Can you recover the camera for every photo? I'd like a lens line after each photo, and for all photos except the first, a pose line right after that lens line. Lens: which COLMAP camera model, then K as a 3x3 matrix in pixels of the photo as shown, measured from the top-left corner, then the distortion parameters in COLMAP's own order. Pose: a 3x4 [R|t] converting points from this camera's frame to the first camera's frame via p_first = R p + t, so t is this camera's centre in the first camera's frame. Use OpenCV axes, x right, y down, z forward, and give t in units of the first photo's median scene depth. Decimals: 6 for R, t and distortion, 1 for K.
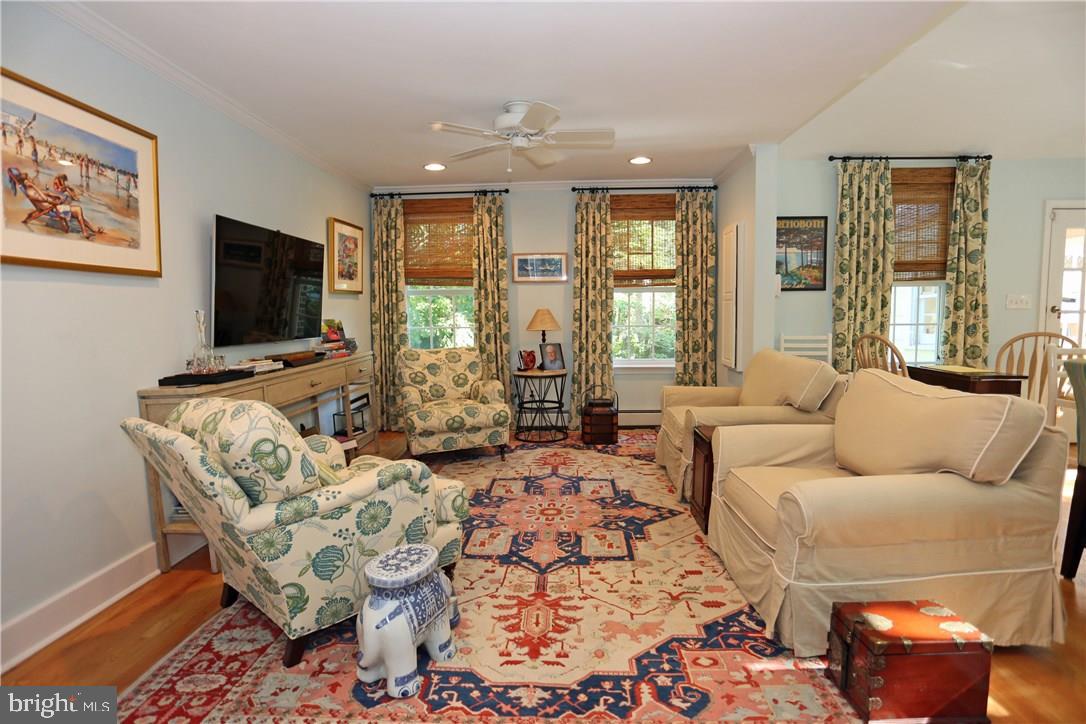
lens RADIAL K [[533.5, 0, 546.7], [0, 533.5, 360.2], [0, 0, 1]] dist [-0.077236, 0.034165]
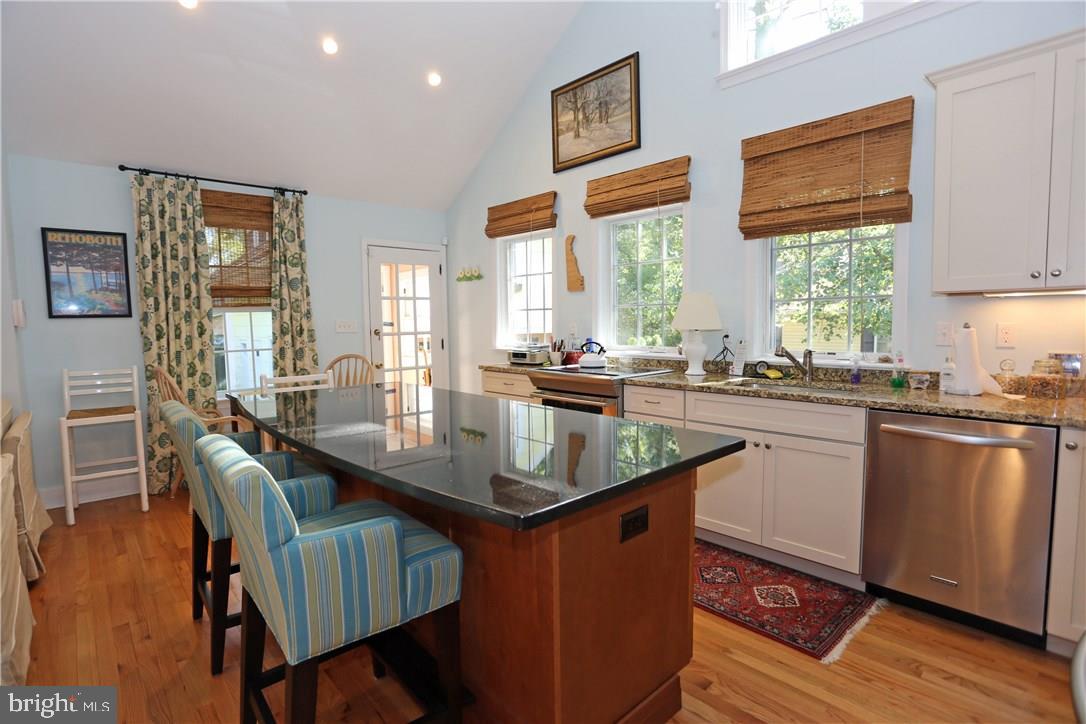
lens RADIAL K [[533.5, 0, 546.7], [0, 533.5, 360.2], [0, 0, 1]] dist [-0.077236, 0.034165]
pose [[0.701407, -0.053521, 0.710748, 0.416870], [0.069488, 0.997561, 0.006543, -0.018211], [-0.709365, 0.044799, 0.703416, -0.110626]]
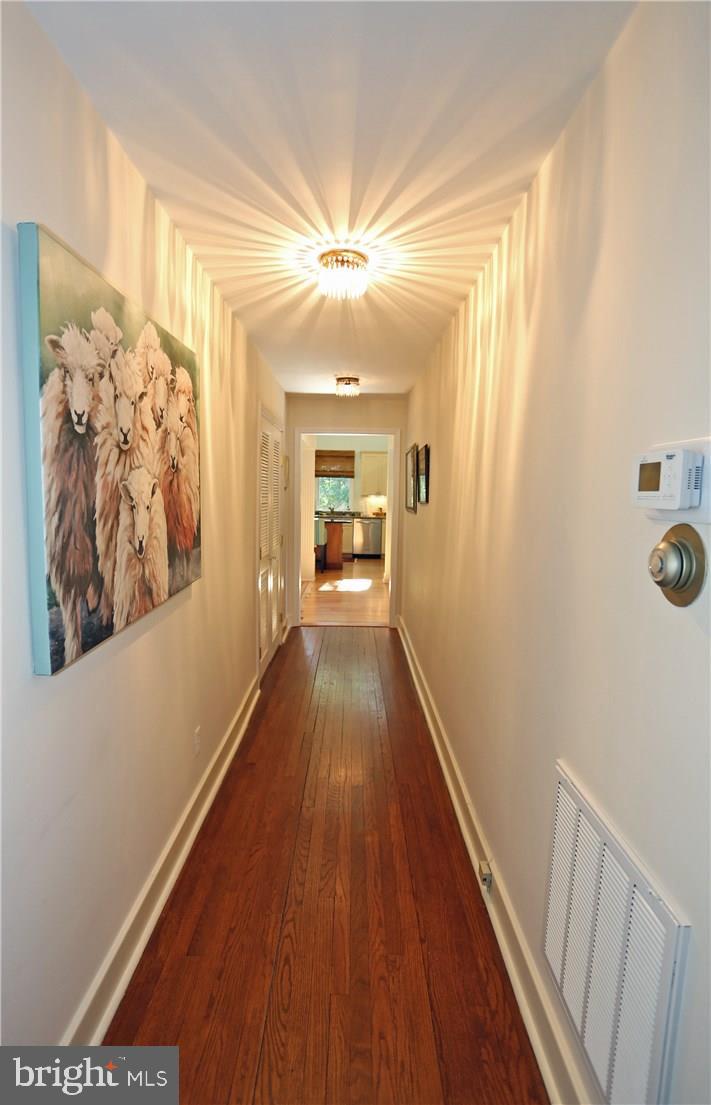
lens RADIAL K [[554.7, 0, 355.5], [0, 554.7, 552.5], [0, 0, 1]] dist [-0.052539, 0.000222]
pose [[-0.068744, -0.089598, 0.993603, -1.785788], [0.066768, 0.993313, 0.094191, -0.033786], [-0.995398, 0.072816, -0.062302, 0.209966]]
